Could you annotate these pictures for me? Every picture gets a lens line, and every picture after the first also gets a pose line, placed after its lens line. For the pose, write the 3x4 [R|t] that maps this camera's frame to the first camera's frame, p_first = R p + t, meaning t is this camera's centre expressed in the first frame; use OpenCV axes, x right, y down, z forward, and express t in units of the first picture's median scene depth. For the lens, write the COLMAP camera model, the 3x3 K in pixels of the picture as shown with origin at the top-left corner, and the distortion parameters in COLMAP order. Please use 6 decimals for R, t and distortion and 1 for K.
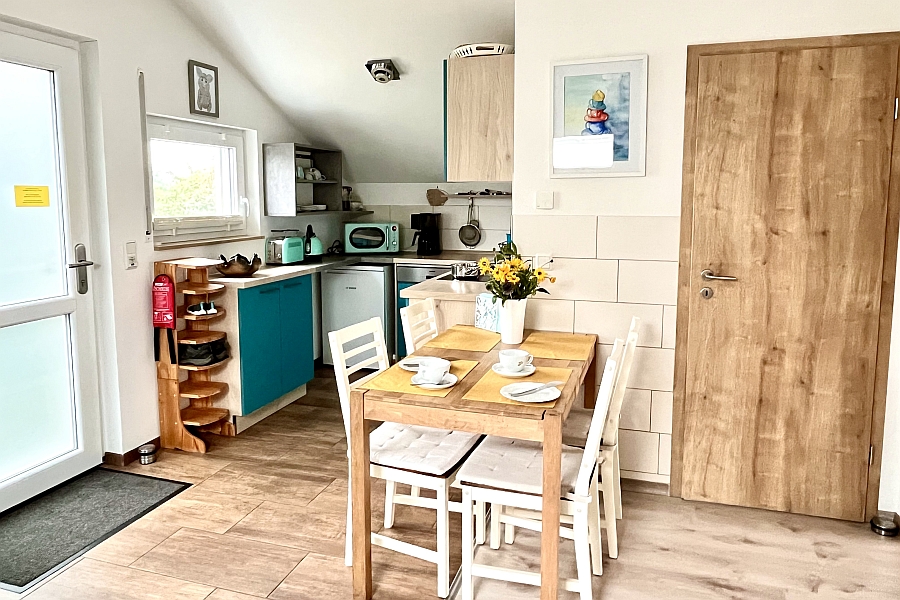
lens RADIAL K [[624.7, 0, 448.6], [0, 624.7, 273.9], [0, 0, 1]] dist [-0.000979, -0.000327]
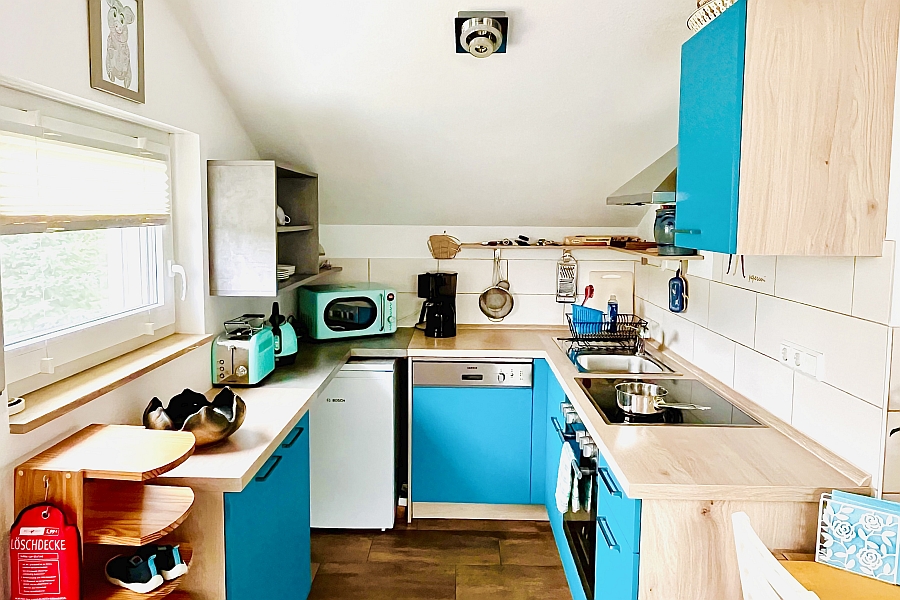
lens RADIAL K [[624.7, 0, 448.6], [0, 624.7, 273.9], [0, 0, 1]] dist [-0.000979, -0.000327]
pose [[0.959042, -0.018499, 0.282658, -0.249738], [0.027961, 0.999174, -0.029478, -0.089820], [-0.281879, 0.036174, 0.958768, 0.433068]]
